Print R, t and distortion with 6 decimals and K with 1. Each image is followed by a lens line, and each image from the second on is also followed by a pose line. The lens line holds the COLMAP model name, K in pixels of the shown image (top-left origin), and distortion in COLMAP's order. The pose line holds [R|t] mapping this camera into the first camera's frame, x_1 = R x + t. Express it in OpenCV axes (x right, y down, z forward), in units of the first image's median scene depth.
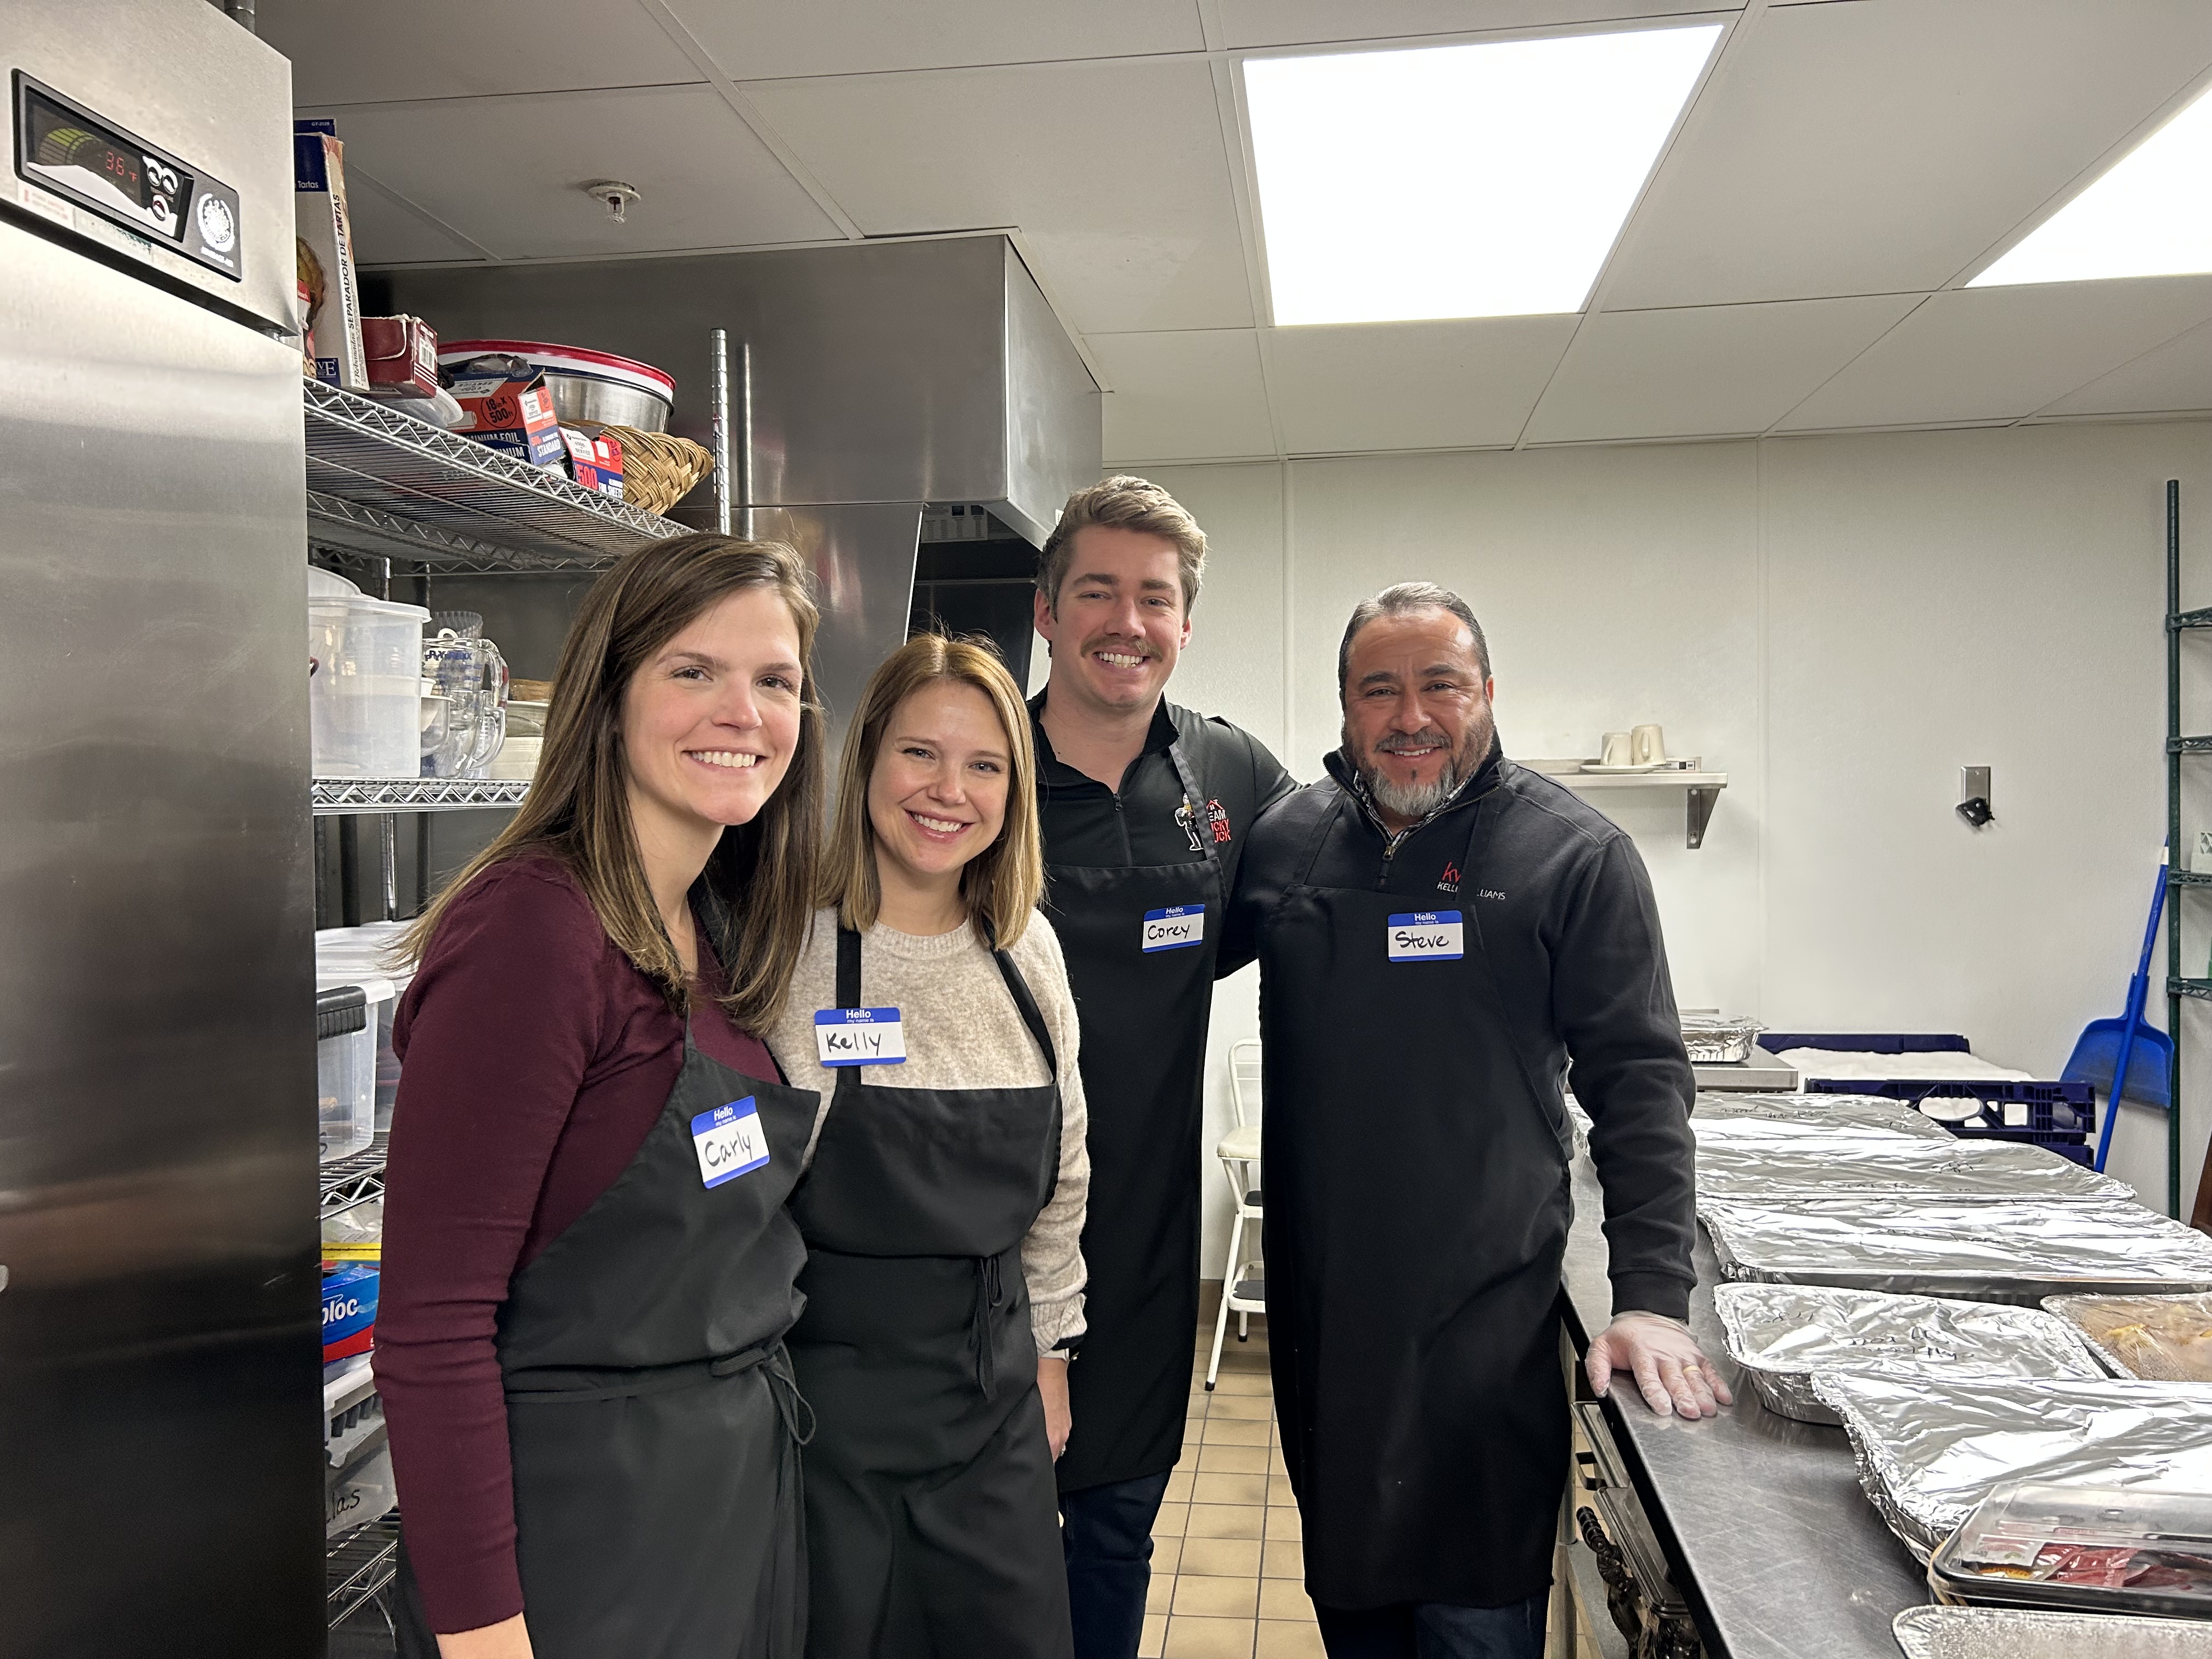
lens RADIAL K [[1706.6, 0, 1102.3], [0, 1706.6, 825.0], [0, 0, 1]] dist [0.007116, -0.003620]
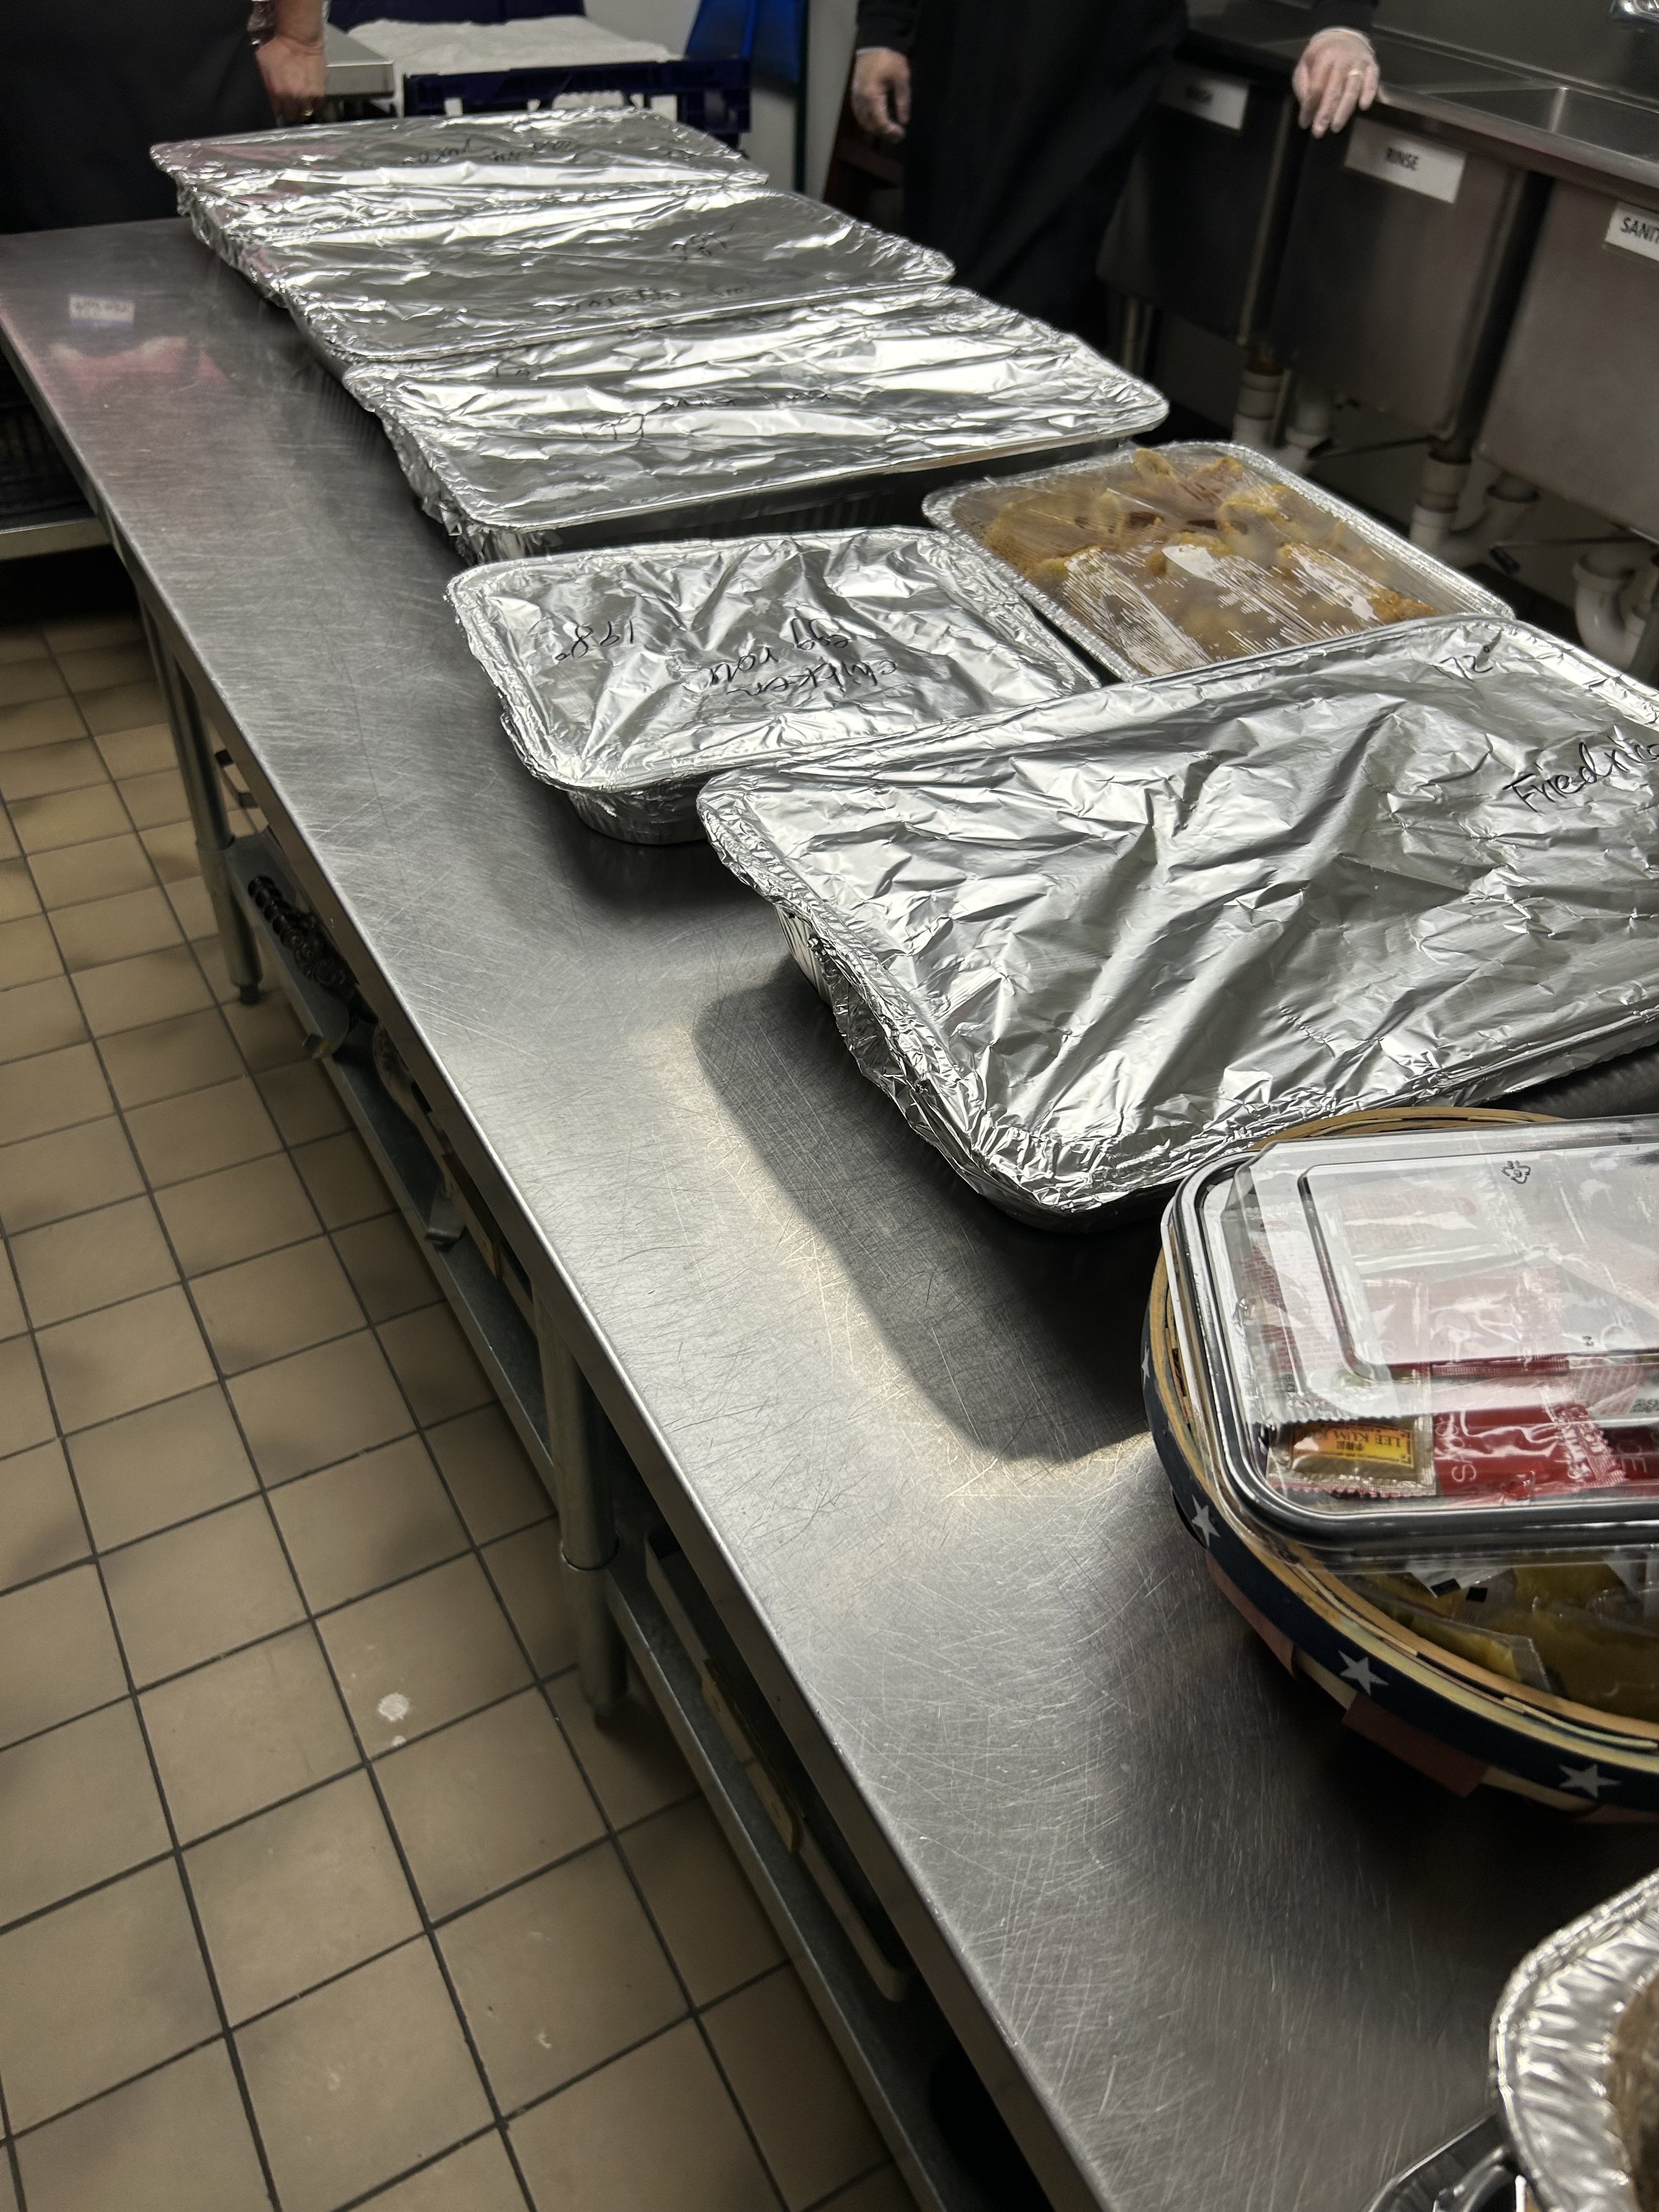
lens RADIAL K [[1706.6, 0, 824.5], [0, 1706.6, 1108.6], [0, 0, 1]] dist [0.007116, -0.003620]
pose [[0.805635, -0.353506, 0.475379, 0.134388], [-0.036270, 0.771509, 0.635183, 0.046999], [-0.591300, -0.528968, 0.608734, 0.498121]]
